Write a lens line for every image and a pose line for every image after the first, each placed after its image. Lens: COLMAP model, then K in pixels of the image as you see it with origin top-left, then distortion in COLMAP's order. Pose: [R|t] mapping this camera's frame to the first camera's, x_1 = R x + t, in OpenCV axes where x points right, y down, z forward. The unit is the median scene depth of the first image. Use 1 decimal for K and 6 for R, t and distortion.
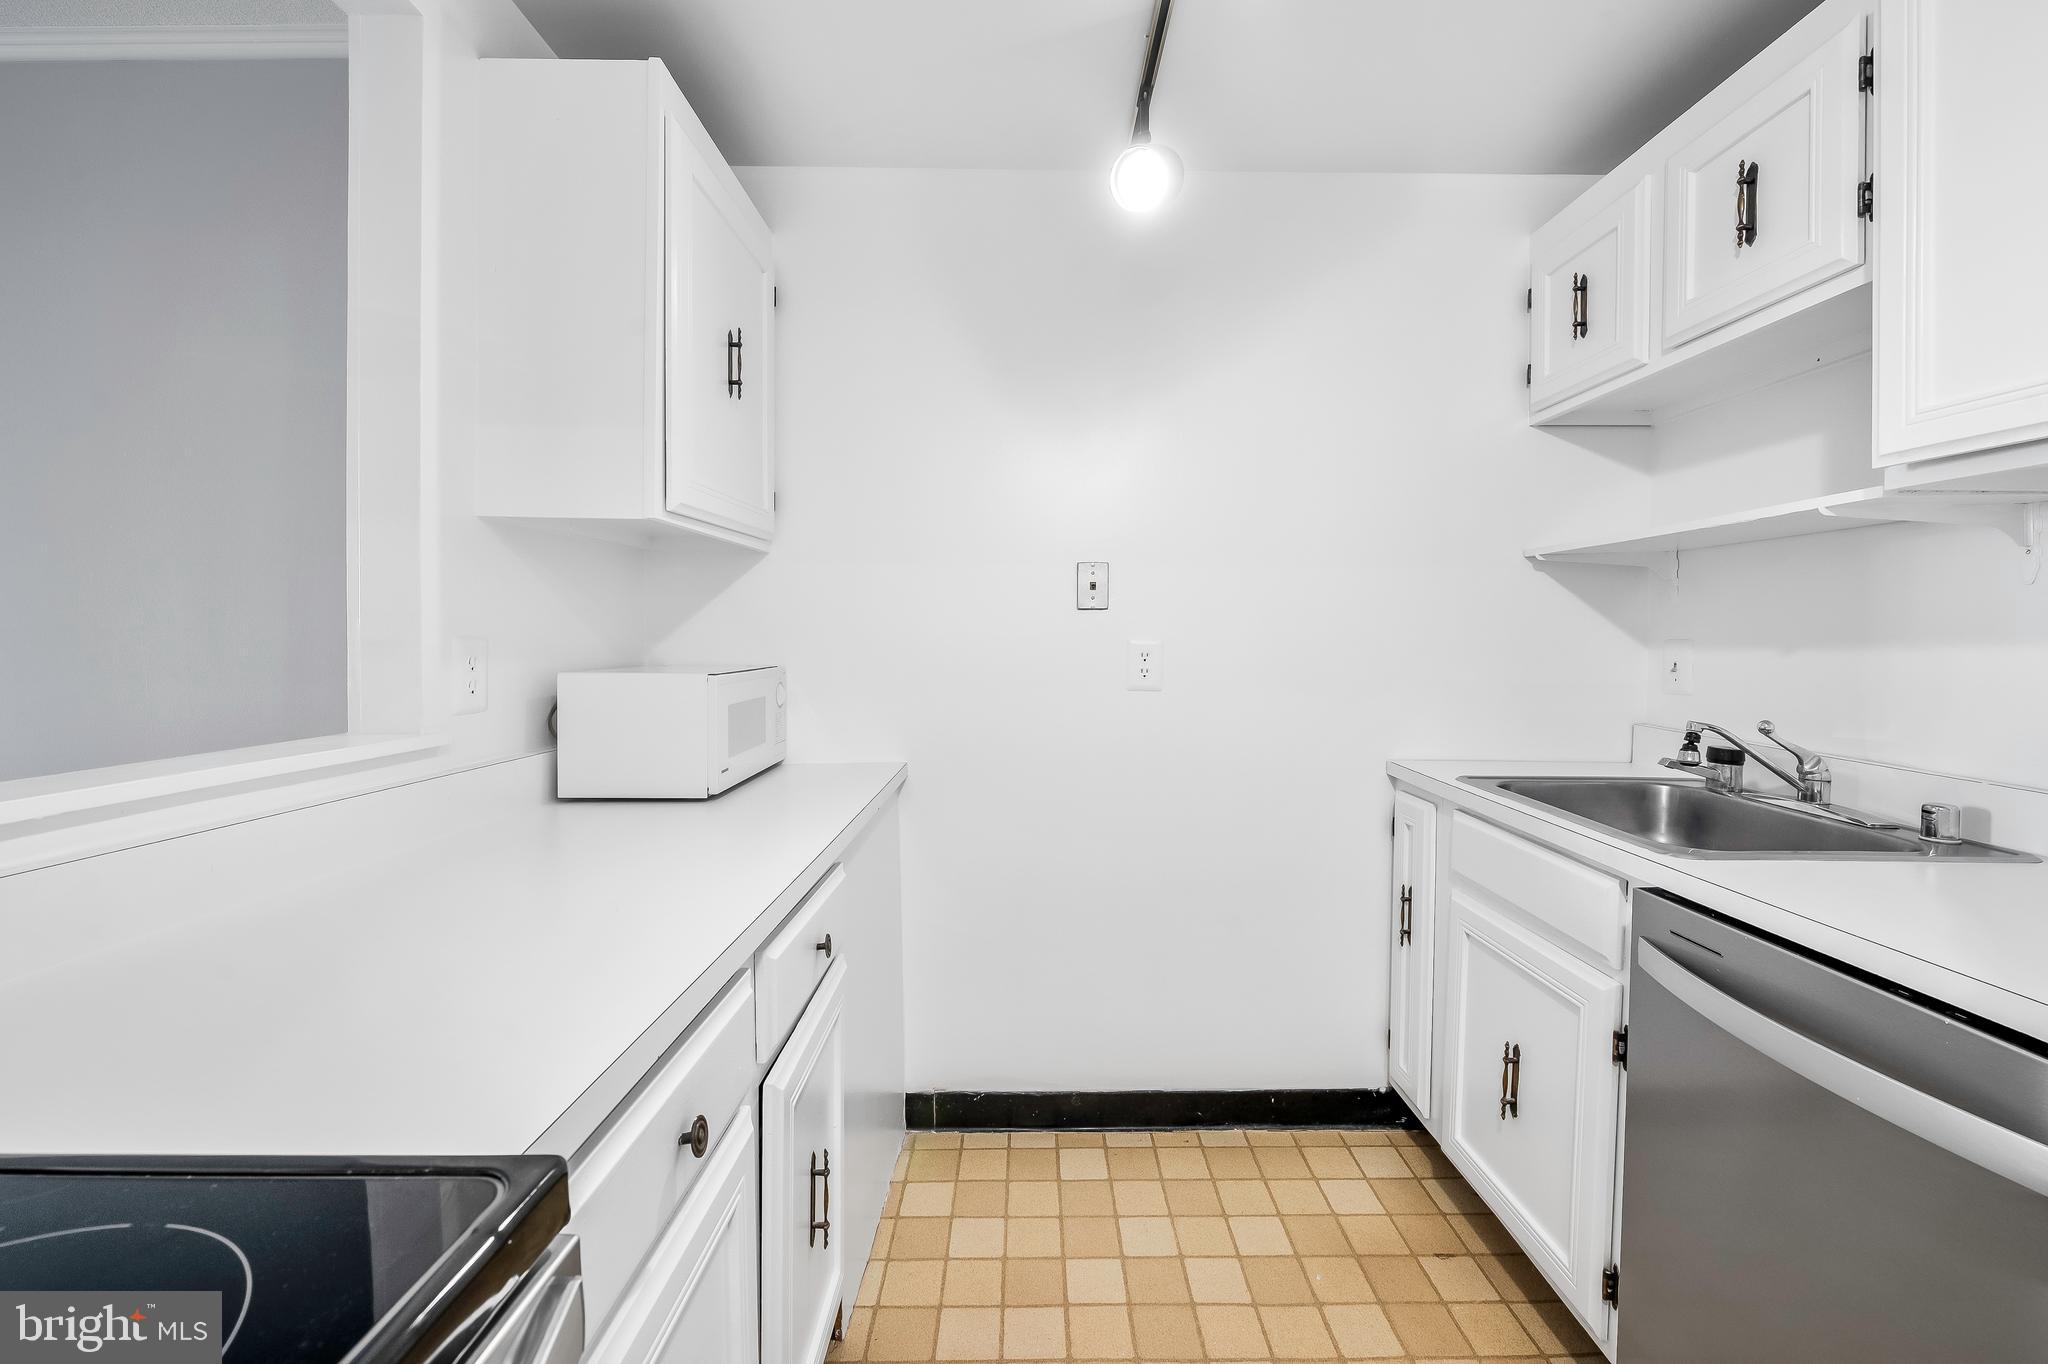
lens RADIAL K [[825.2, 0, 1033.2], [0, 825.2, 657.8], [0, 0, 1]] dist [-0.000985, -0.002773]
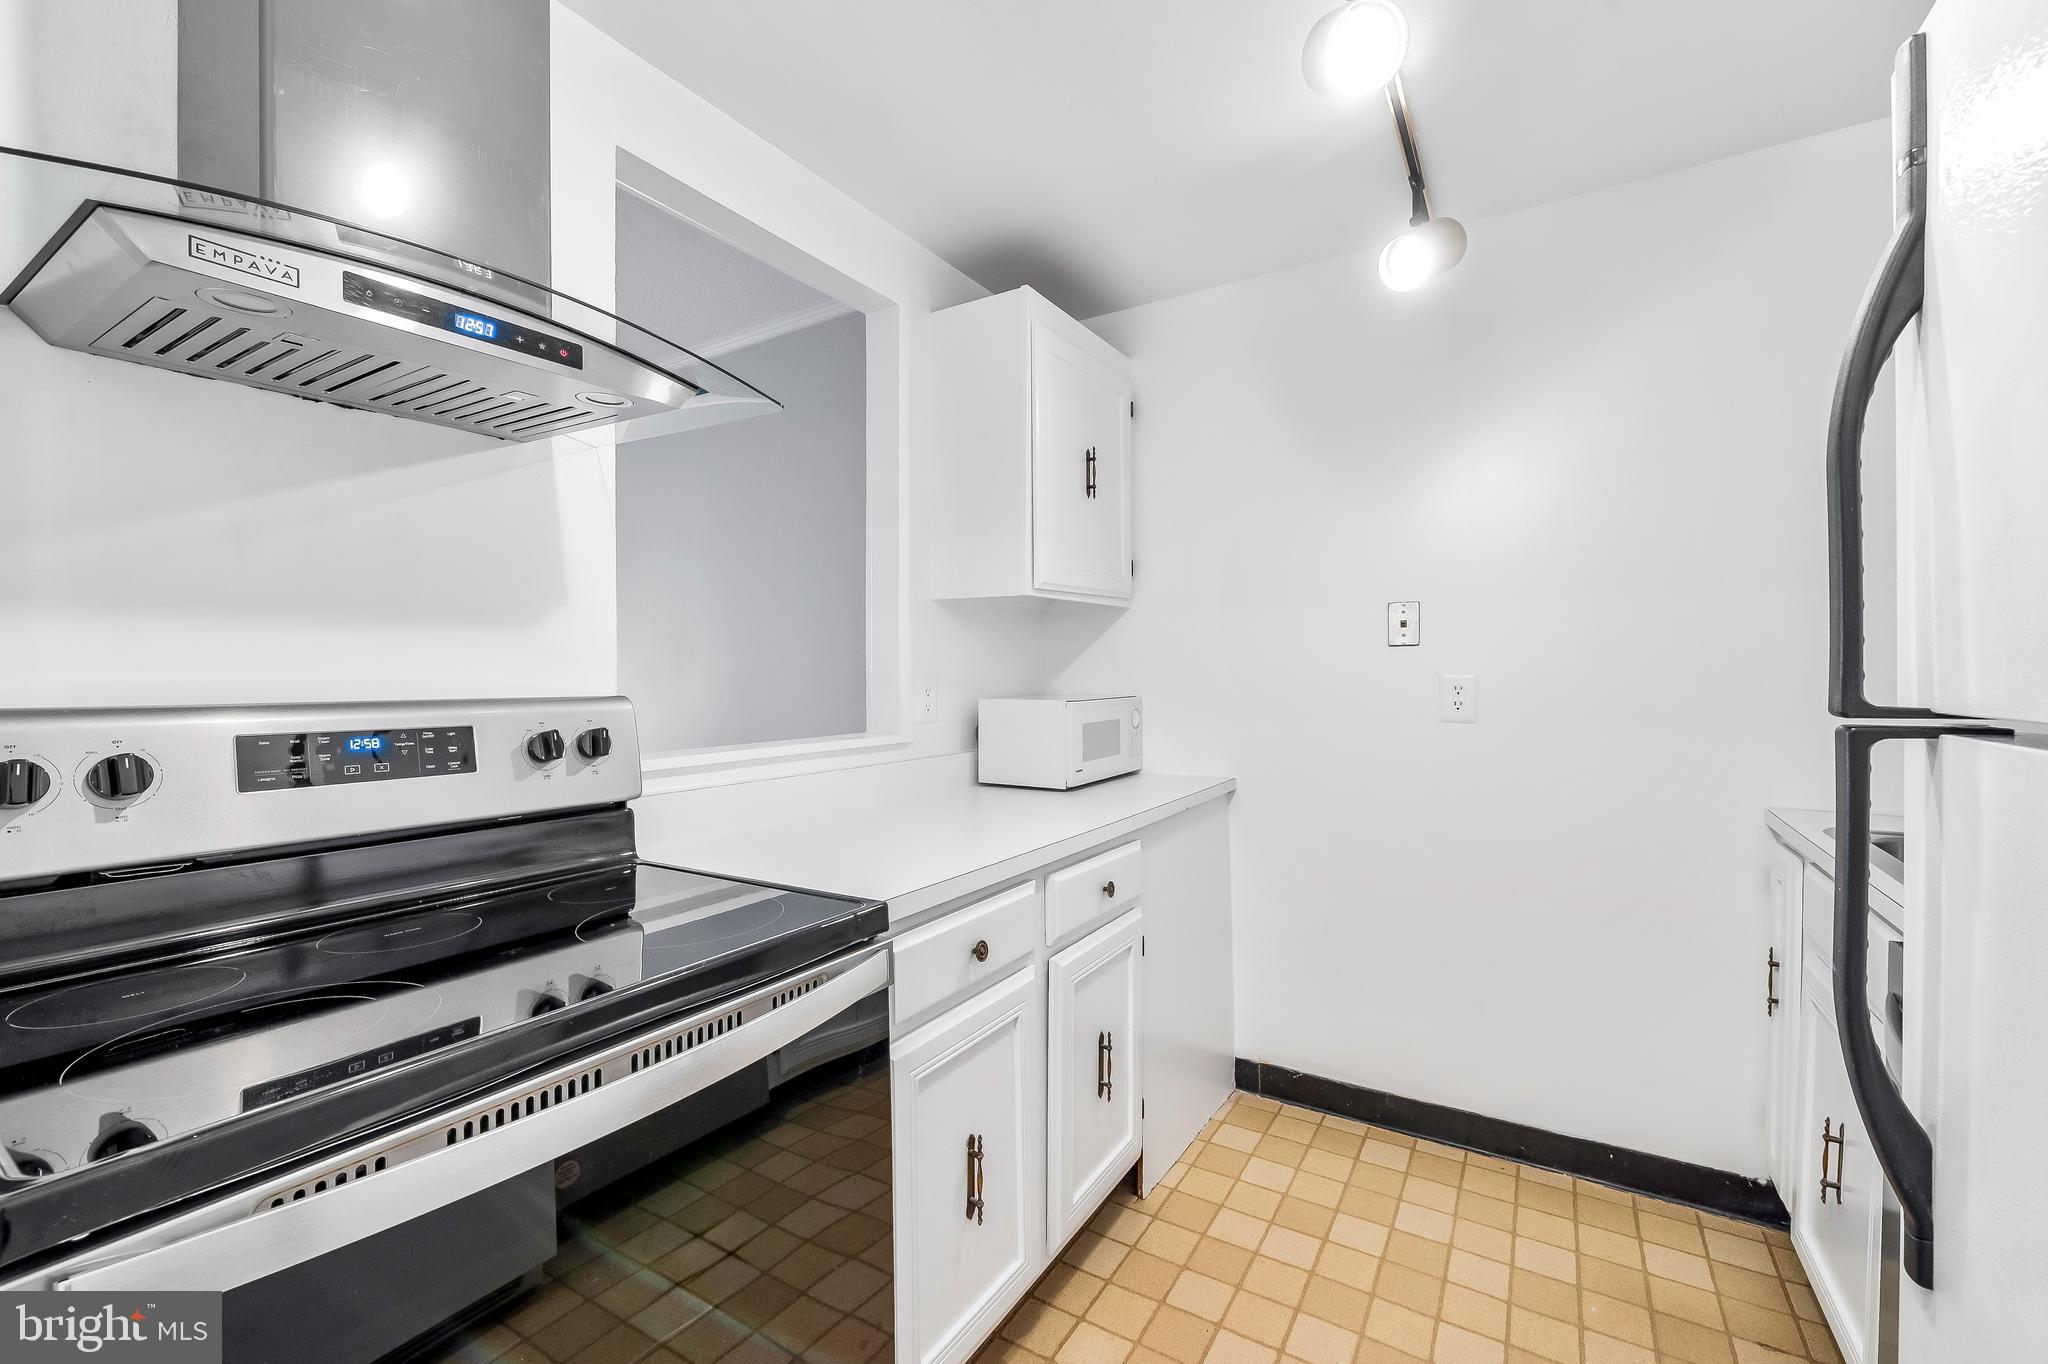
lens RADIAL K [[825.2, 0, 1033.2], [0, 825.2, 657.8], [0, 0, 1]] dist [-0.000985, -0.002773]
pose [[0.850341, -0.015555, -0.526001, 0.245591], [-0.004214, 0.999330, -0.036364, -0.002125], [0.526214, 0.033139, 0.849706, -0.191841]]
